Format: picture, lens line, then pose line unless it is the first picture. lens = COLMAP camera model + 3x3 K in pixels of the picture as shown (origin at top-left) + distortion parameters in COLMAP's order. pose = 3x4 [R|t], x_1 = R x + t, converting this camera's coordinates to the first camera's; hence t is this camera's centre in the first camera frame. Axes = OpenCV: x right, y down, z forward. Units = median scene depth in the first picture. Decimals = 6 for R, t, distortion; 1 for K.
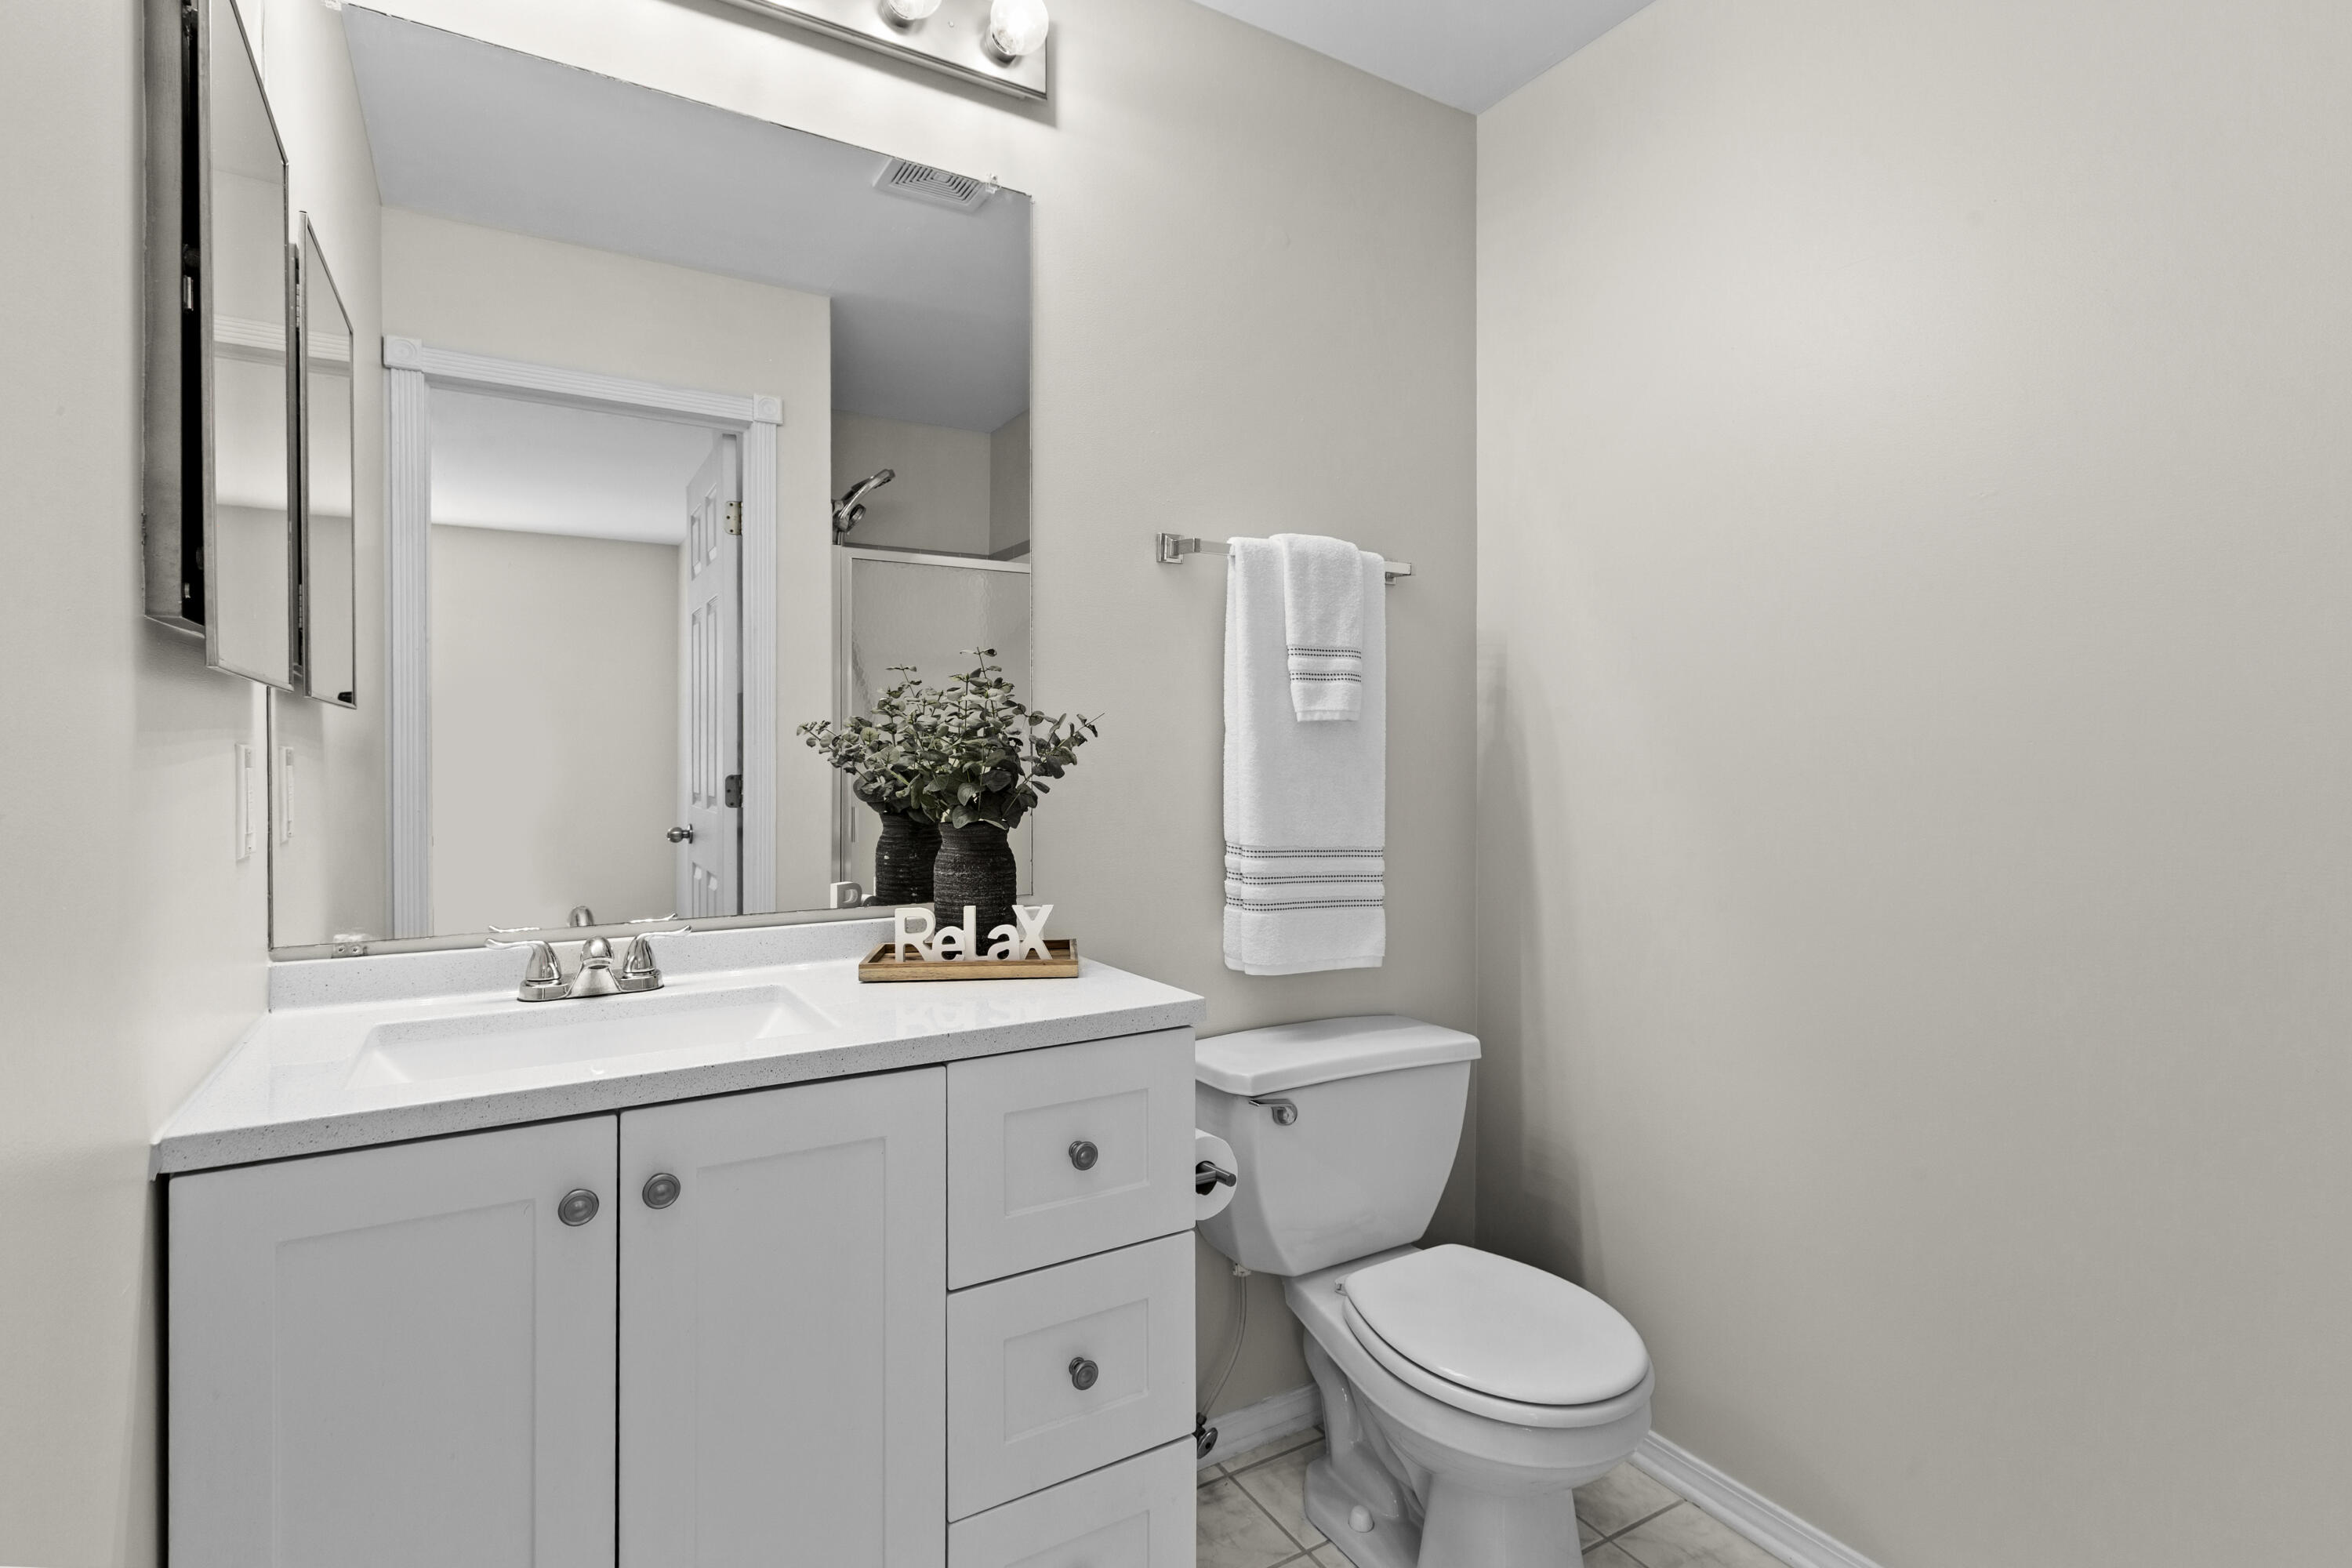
lens RADIAL K [[1080.9, 0, 1182.5], [0, 1080.9, 762.0], [0, 0, 1]] dist [0.001956, 0.000429]
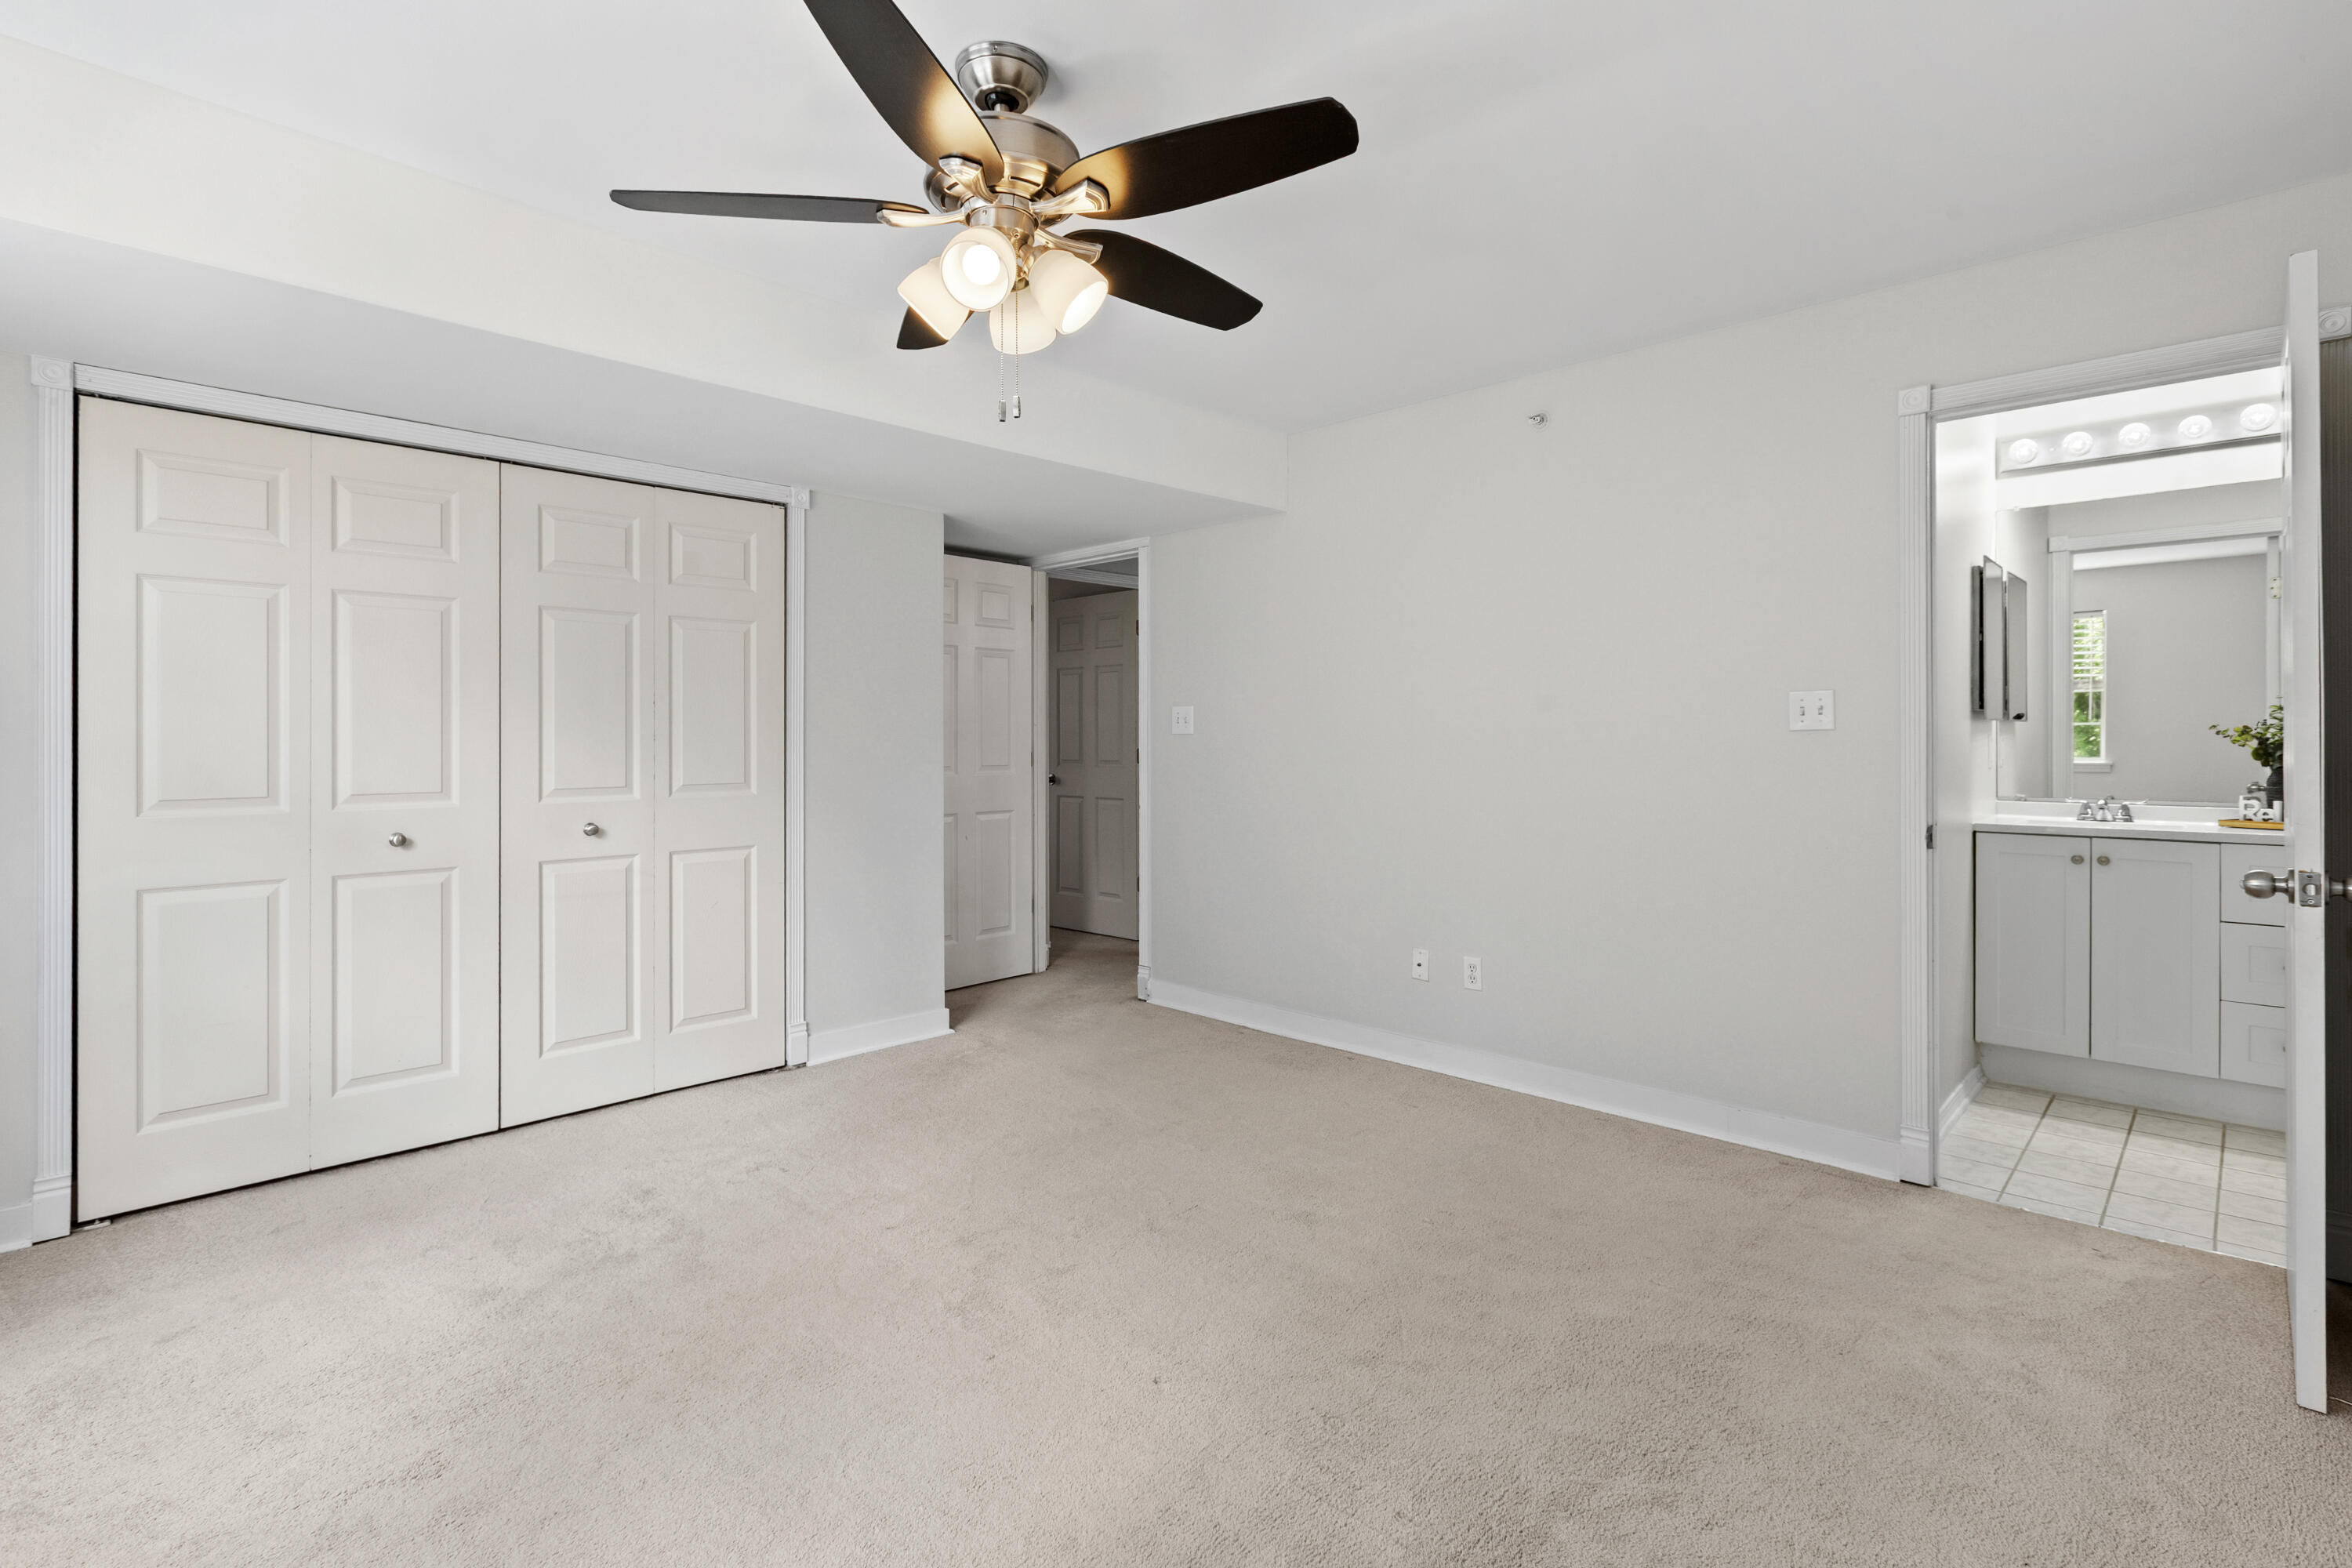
lens RADIAL K [[1083.5, 0, 1165.3], [0, 1083.5, 736.4], [0, 0, 1]] dist [0.001073, -0.000048]
pose [[0.218918, -0.003786, -0.975736, 2.332745], [-0.004668, 0.999977, -0.004927, 0.020790], [0.975732, 0.005634, 0.218896, -2.805019]]
